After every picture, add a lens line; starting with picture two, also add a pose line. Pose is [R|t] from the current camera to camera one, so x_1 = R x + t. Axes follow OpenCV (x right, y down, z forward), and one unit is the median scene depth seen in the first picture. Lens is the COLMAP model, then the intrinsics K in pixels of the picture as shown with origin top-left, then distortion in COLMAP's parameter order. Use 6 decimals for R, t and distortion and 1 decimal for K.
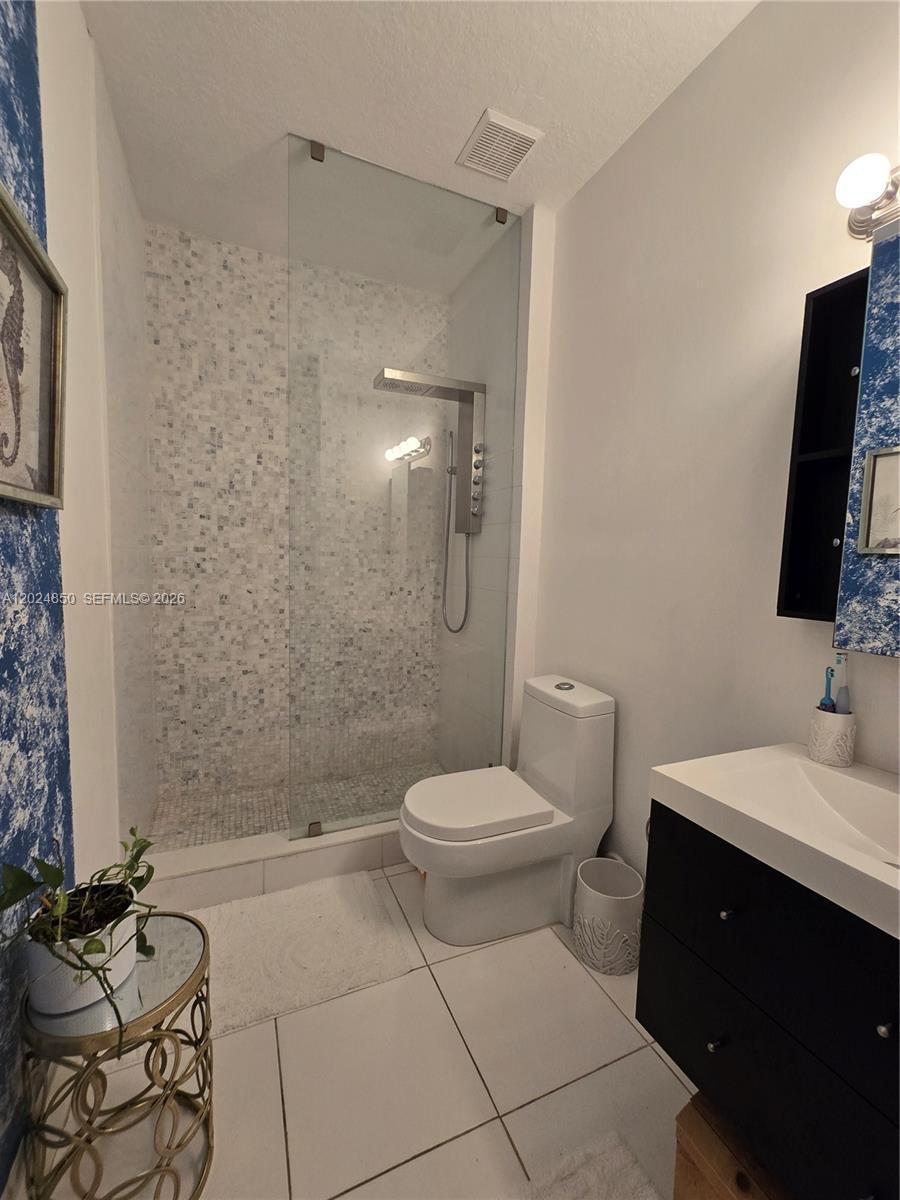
lens RADIAL K [[493.9, 0, 452.5], [0, 493.9, 605.5], [0, 0, 1]] dist [-0.003267, 0.000662]
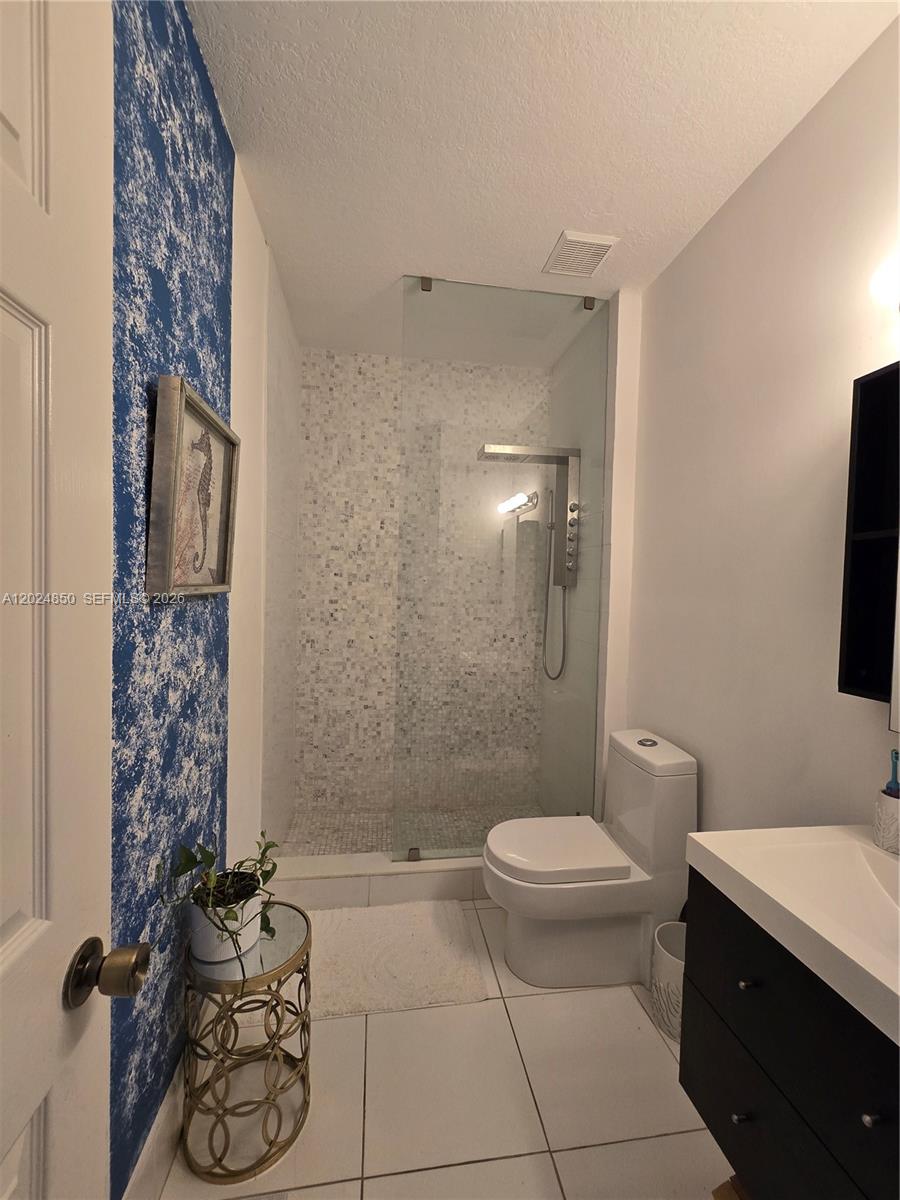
lens RADIAL K [[493.9, 0, 452.5], [0, 493.9, 605.5], [0, 0, 1]] dist [-0.003267, 0.000662]
pose [[0.965497, 0.004582, -0.260374, 0.078484], [-0.021796, 0.997759, -0.063266, -0.034447], [0.259501, 0.066758, 0.963433, -0.078747]]
